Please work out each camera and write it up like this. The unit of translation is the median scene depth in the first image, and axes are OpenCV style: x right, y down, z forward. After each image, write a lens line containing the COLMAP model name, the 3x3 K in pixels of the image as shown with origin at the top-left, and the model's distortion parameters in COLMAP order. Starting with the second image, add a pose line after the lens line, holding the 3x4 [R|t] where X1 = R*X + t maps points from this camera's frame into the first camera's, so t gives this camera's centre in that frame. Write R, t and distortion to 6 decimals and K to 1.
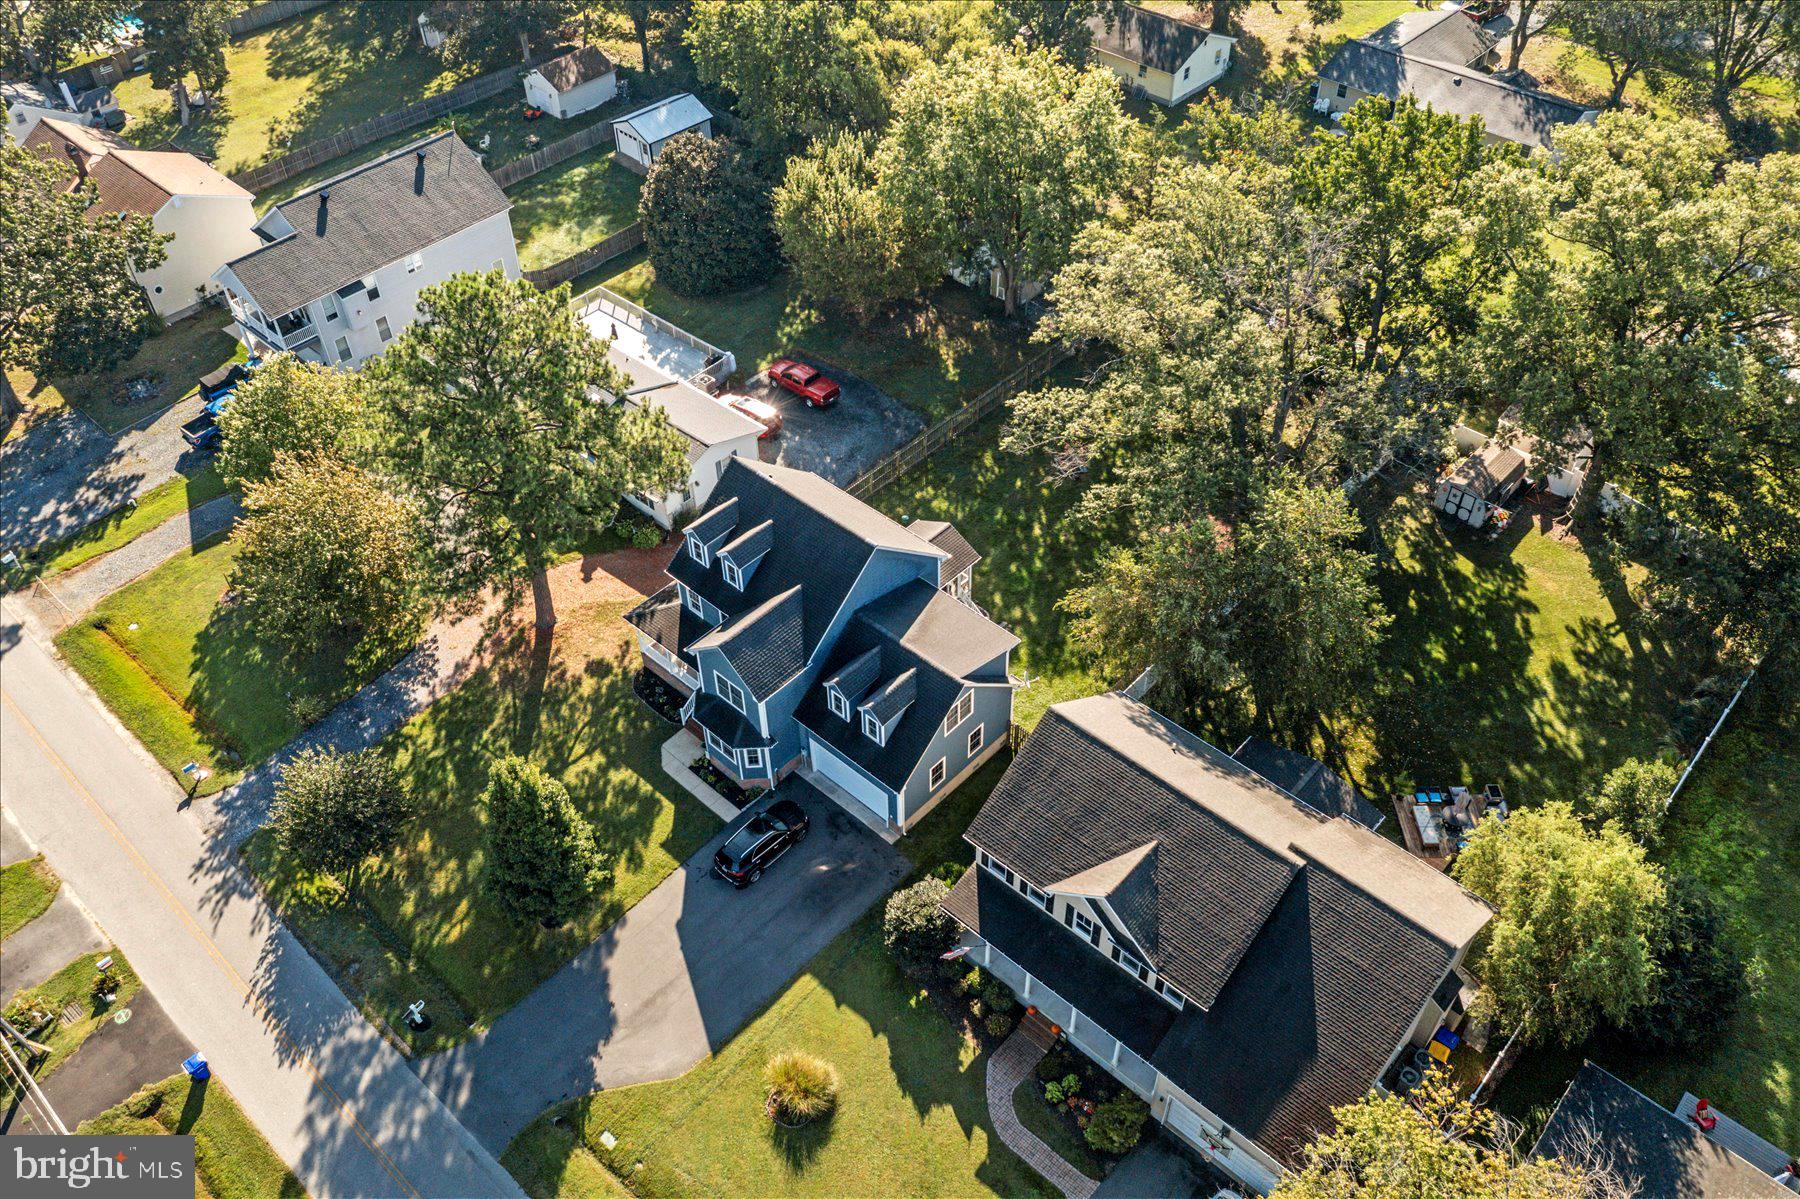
lens RADIAL K [[1440.5, 0, 881.5], [0, 1440.5, 596.1], [0, 0, 1]] dist [-0.009496, -0.008885]
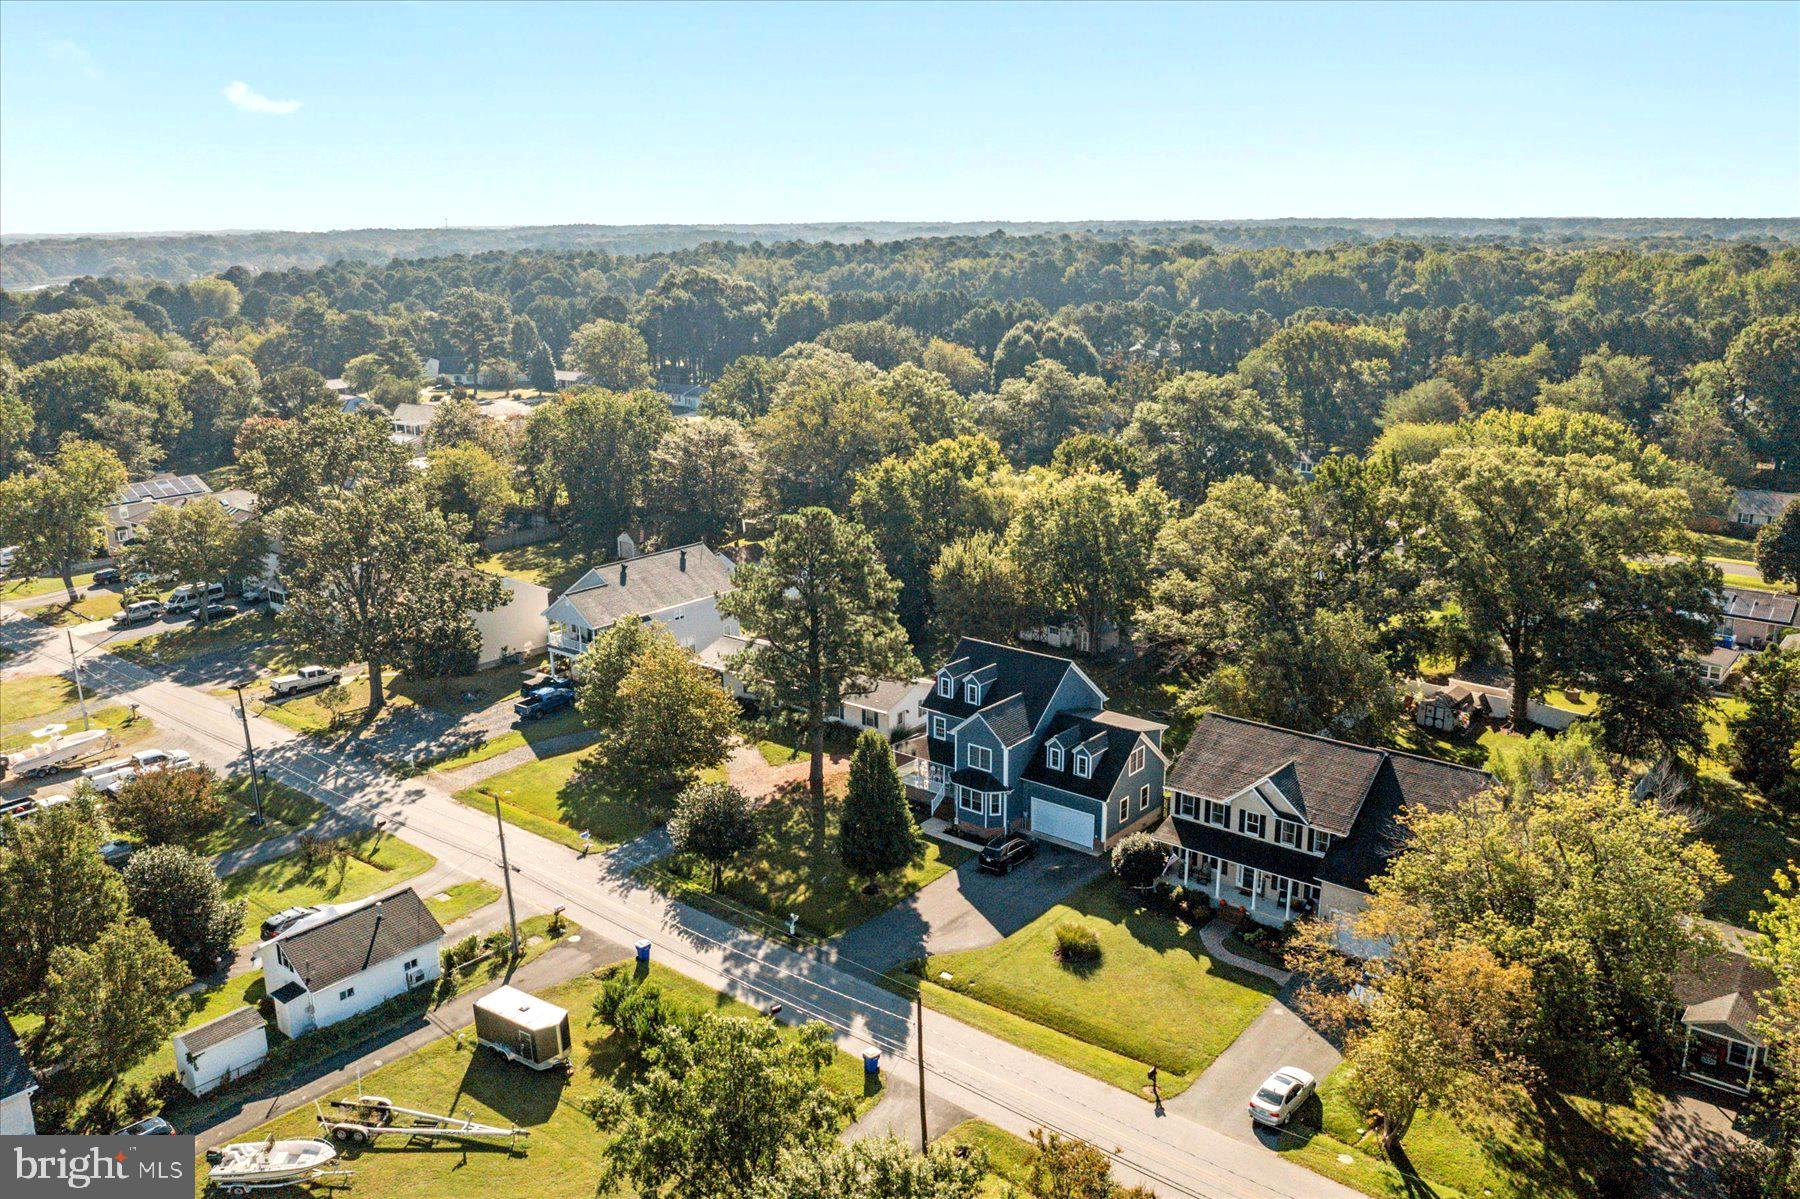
lens RADIAL K [[1446.6, 0, 889.9], [0, 1446.6, 576.6], [0, 0, 1]] dist [-0.016229, 0.007359]
pose [[0.998312, 0.002609, 0.058013, -0.253736], [0.026755, 0.865973, -0.499374, 0.576884], [-0.051541, 0.500083, 0.864442, -0.330112]]
